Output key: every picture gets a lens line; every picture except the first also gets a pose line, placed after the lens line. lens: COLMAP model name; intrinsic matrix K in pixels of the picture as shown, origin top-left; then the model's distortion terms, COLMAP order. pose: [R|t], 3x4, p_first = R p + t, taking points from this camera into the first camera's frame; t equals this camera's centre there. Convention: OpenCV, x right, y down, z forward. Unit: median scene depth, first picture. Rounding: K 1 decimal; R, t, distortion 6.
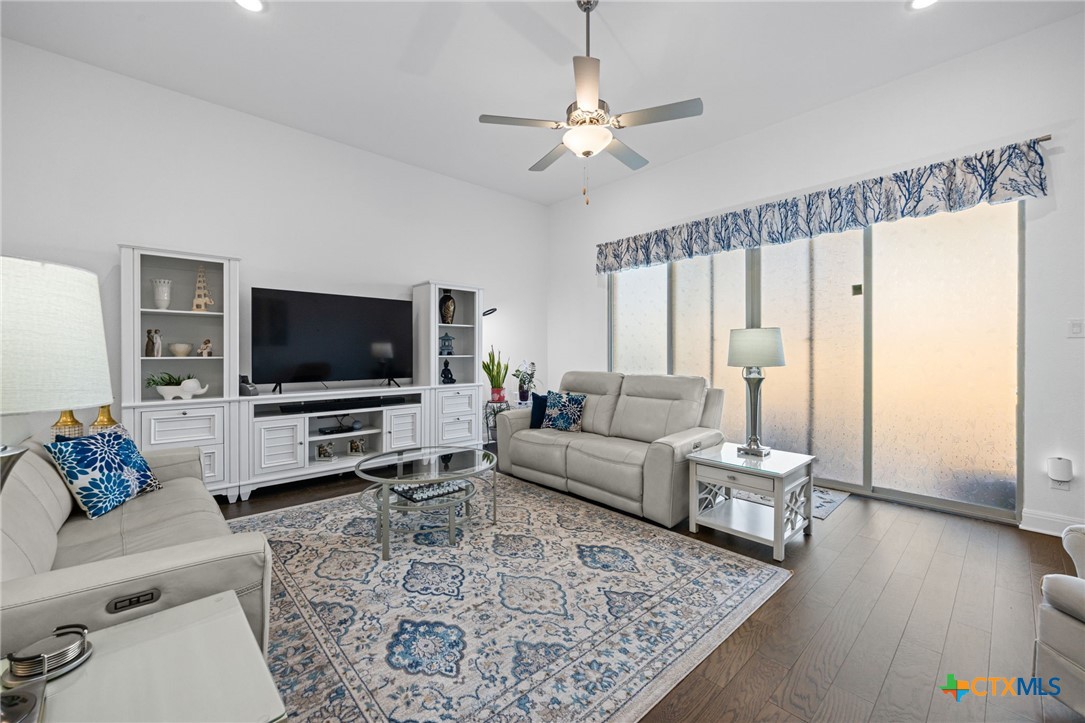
lens RADIAL K [[429.8, 0, 537.7], [0, 429.8, 354.4], [0, 0, 1]] dist [-0.002416, -0.001286]
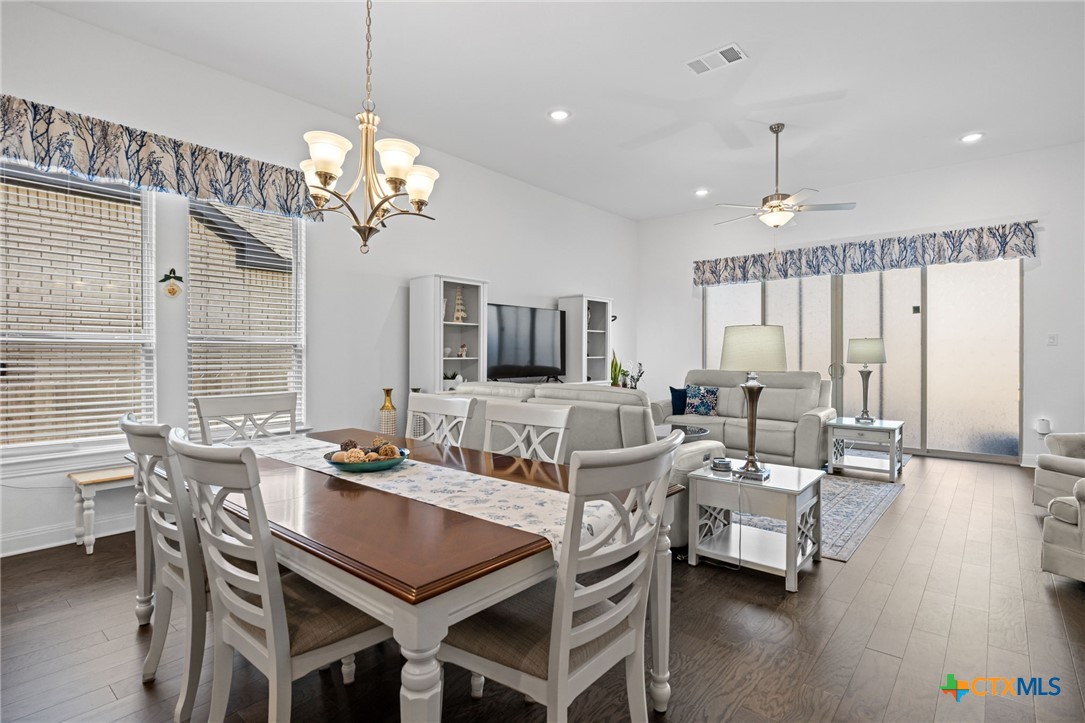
lens RADIAL K [[535.3, 0, 539.1], [0, 535.3, 355.7], [0, 0, 1]] dist [0.000227, -0.001777]
pose [[0.992056, -0.000606, 0.125794, -0.744409], [0.000899, 0.999997, -0.002276, 0.003699], [-0.125792, 0.002371, 0.992054, -0.618207]]
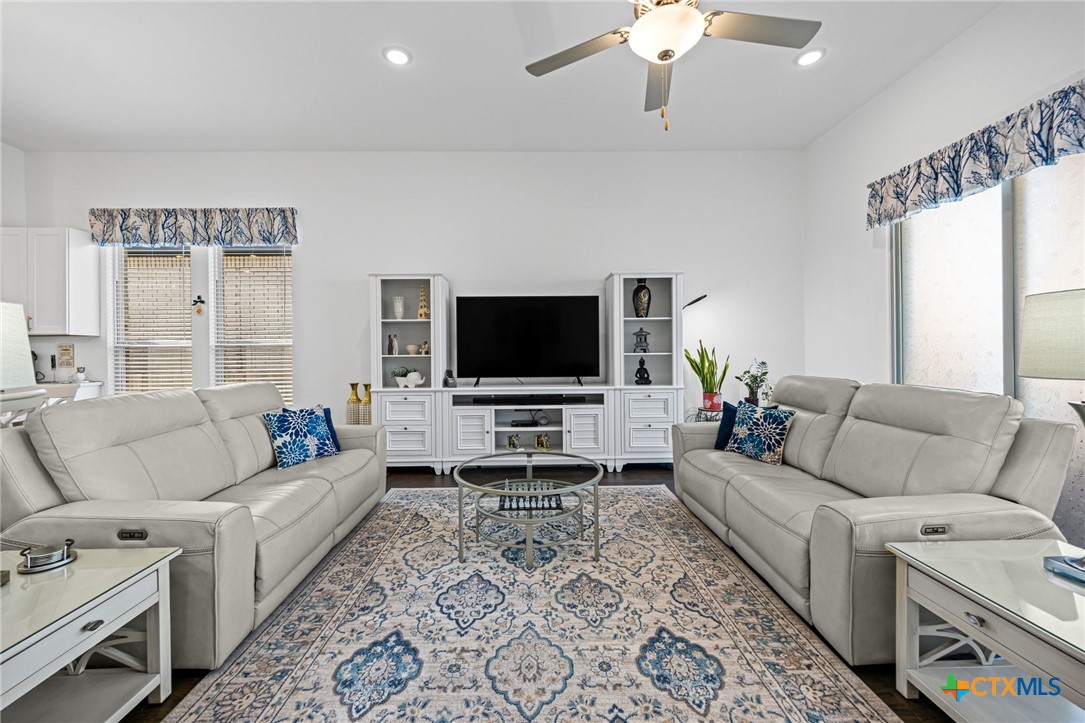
lens RADIAL K [[429.8, 0, 538.3], [0, 429.8, 354.6], [0, 0, 1]] dist [-0.002416, -0.001286]
pose [[0.753216, 0.000492, -0.657773, 0.307851], [0.005100, 0.999965, 0.006588, -0.001861], [0.657753, -0.008317, 0.753187, 0.271765]]
